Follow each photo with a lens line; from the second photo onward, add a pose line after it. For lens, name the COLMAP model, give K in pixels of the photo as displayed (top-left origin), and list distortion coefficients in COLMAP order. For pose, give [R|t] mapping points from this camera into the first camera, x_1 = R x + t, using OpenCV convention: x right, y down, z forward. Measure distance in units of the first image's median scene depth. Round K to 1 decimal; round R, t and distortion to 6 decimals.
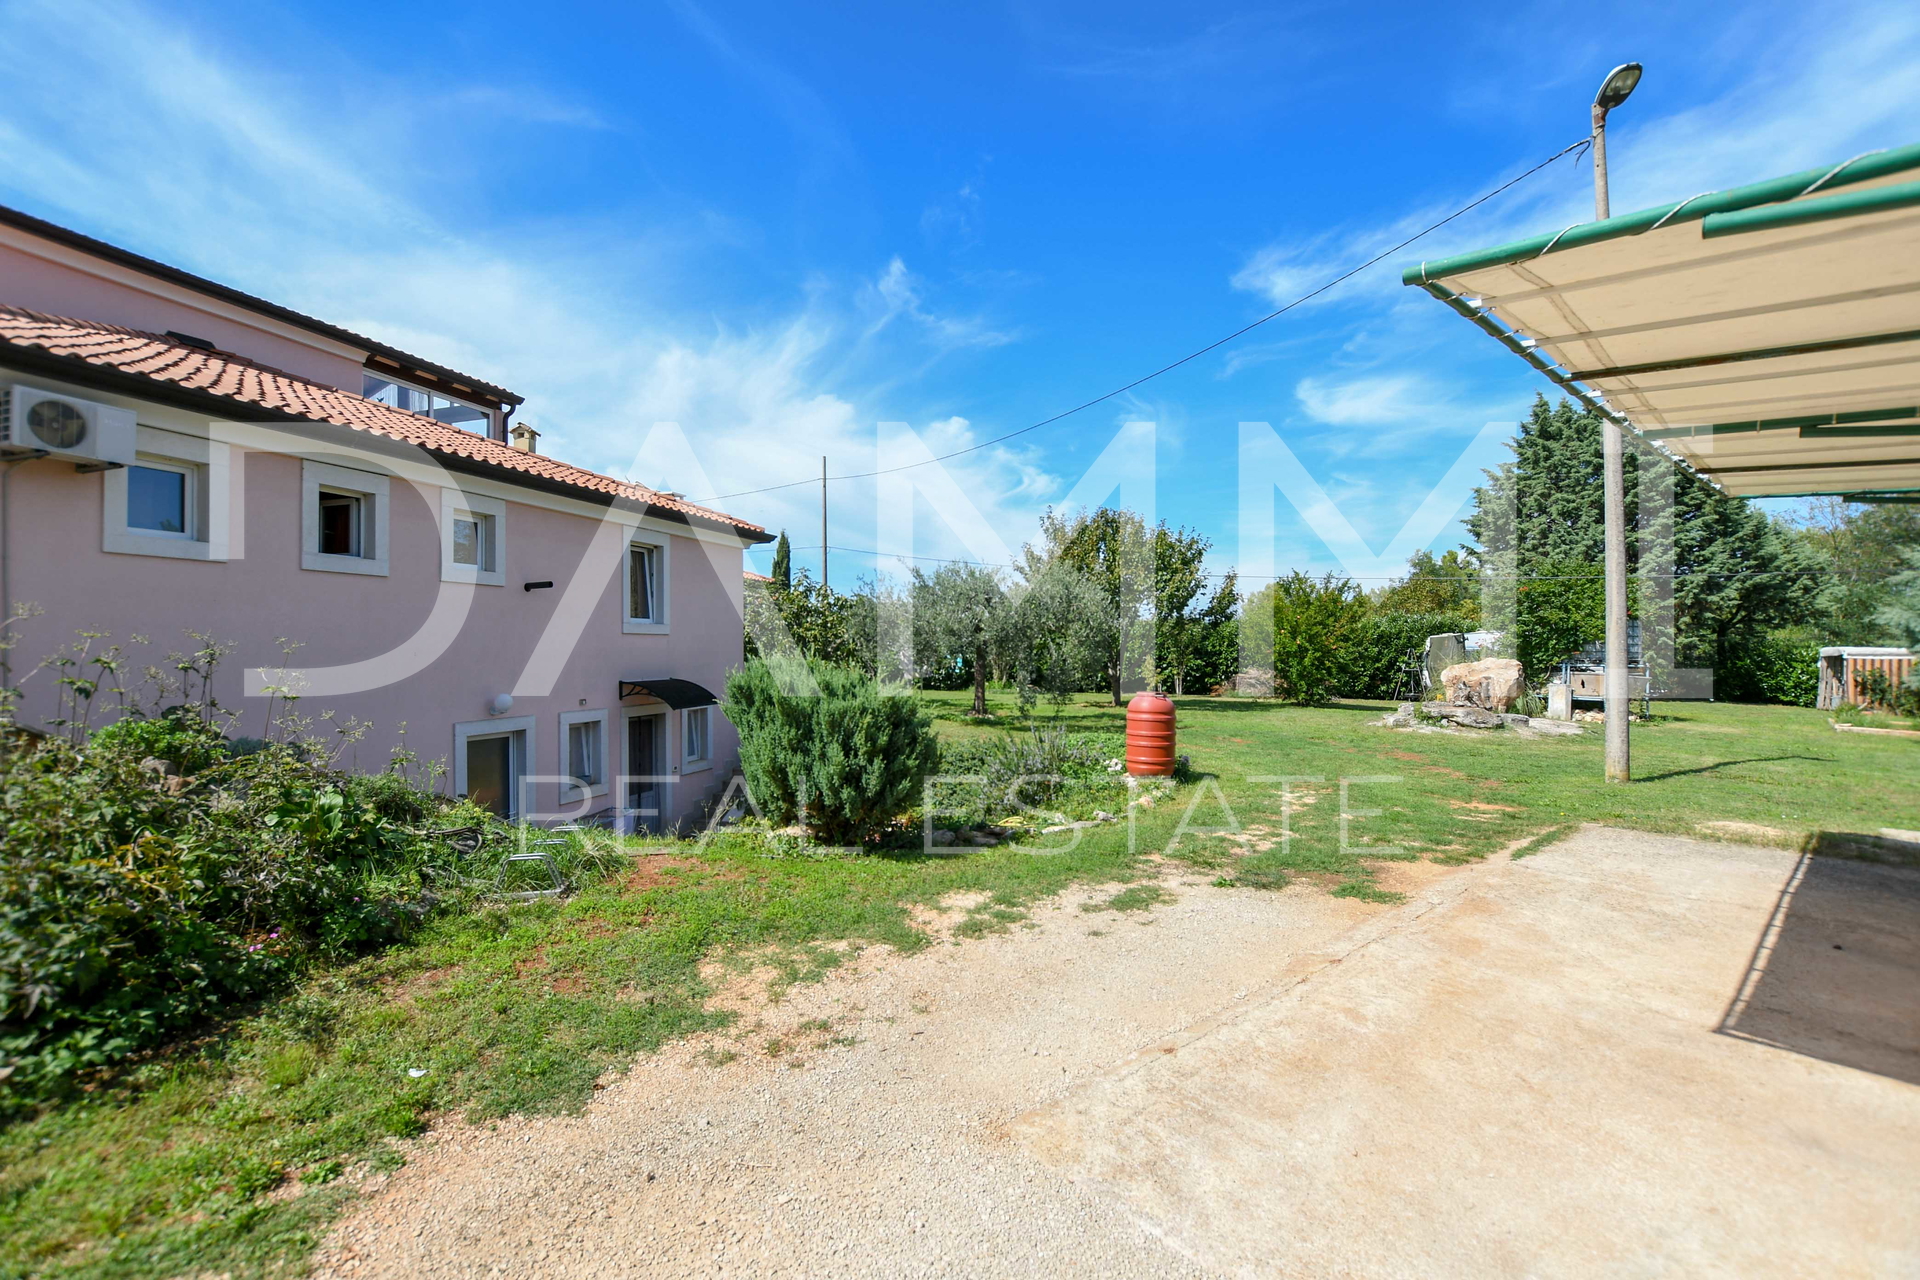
lens RADIAL K [[834.5, 0, 952.8], [0, 834.5, 622.2], [0, 0, 1]] dist [-0.029425, 0.000965]
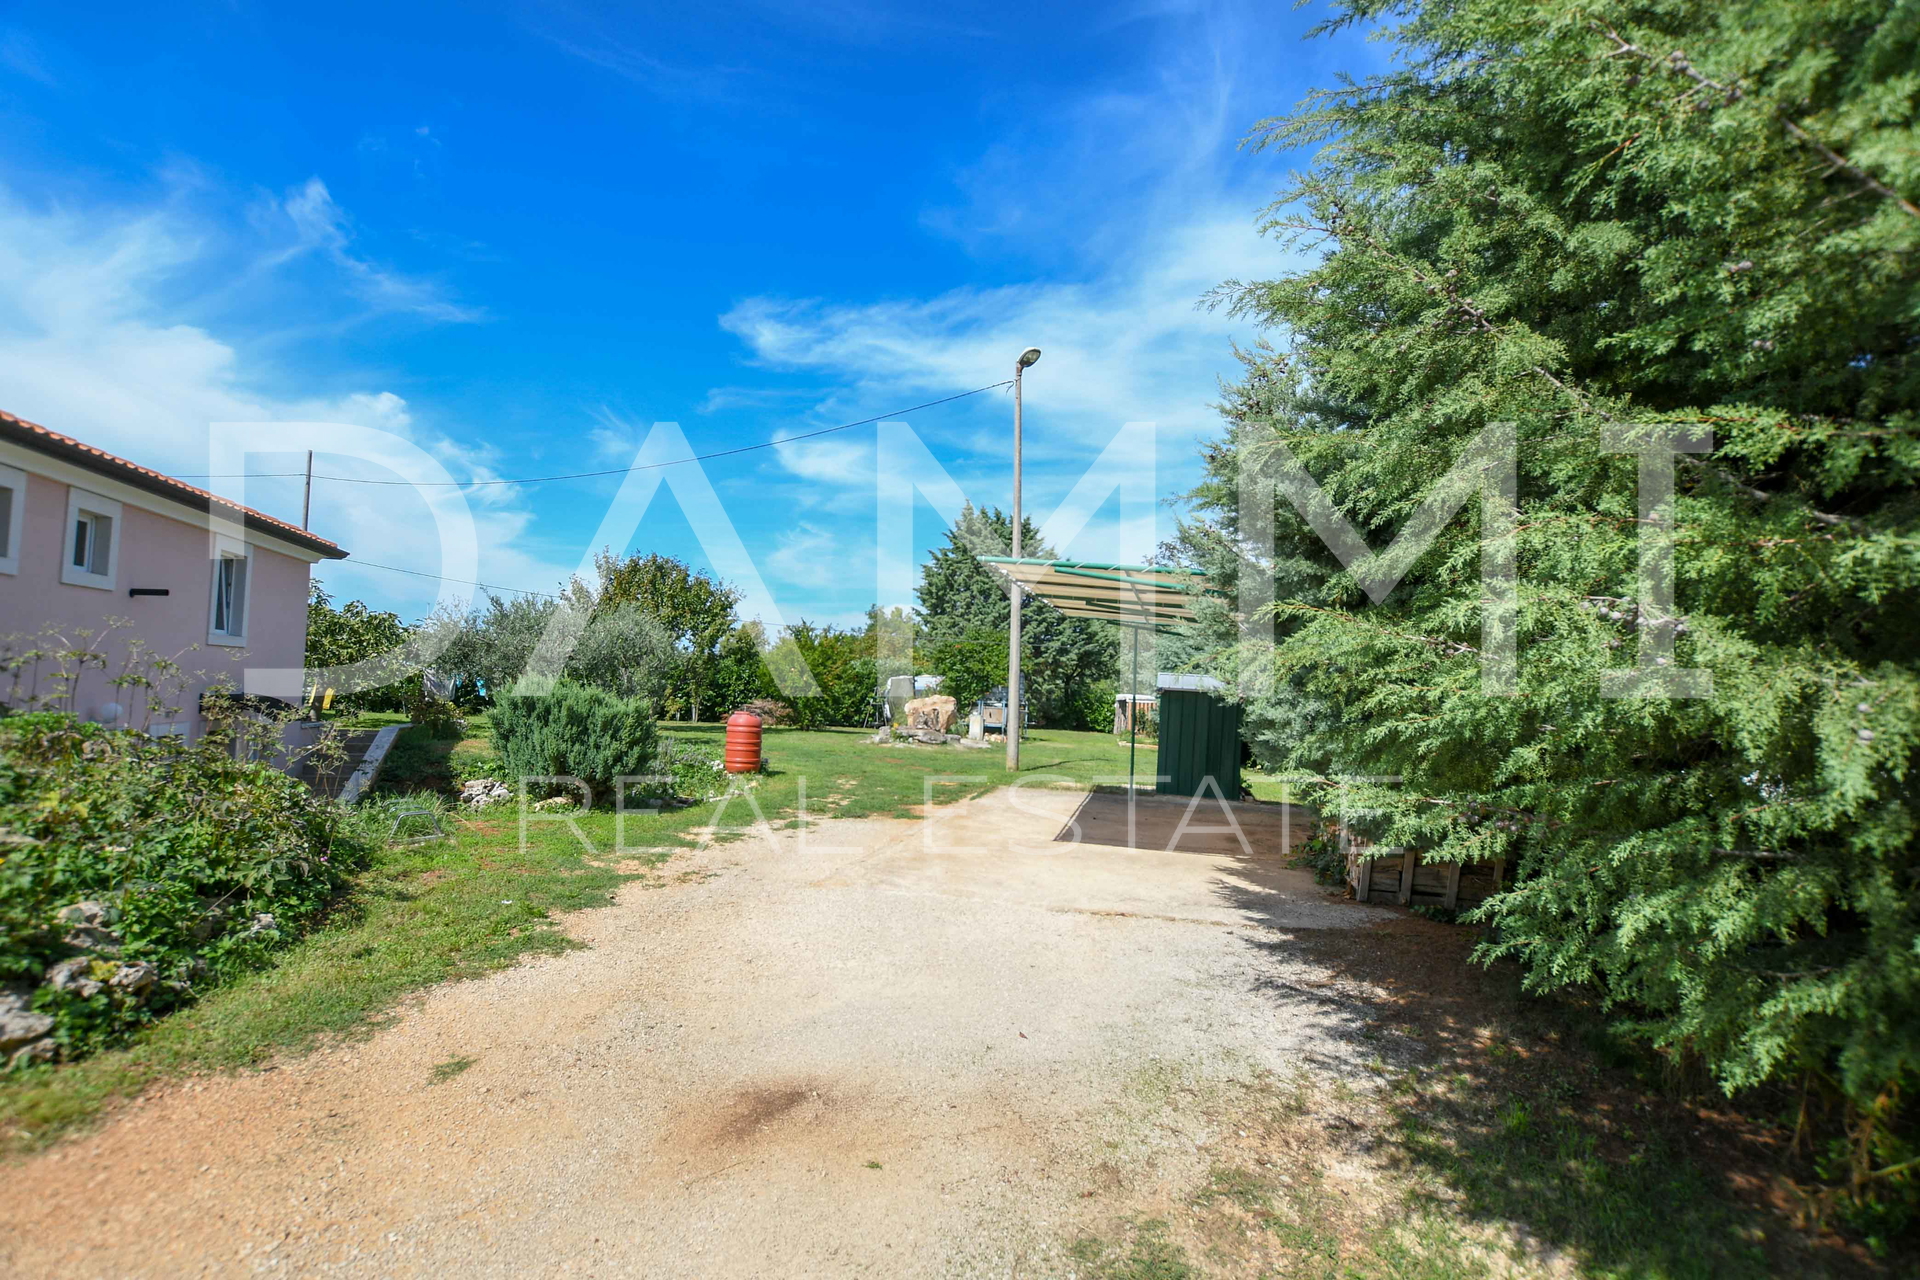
lens RADIAL K [[847.2, 0, 958.7], [0, 847.2, 646.0], [0, 0, 1]] dist [-0.027453, 0.001030]
pose [[0.808233, 0.057091, 0.586089, -0.098321], [-0.050627, 0.998341, -0.027432, -0.001122], [-0.586683, -0.007500, 0.809782, -0.108241]]
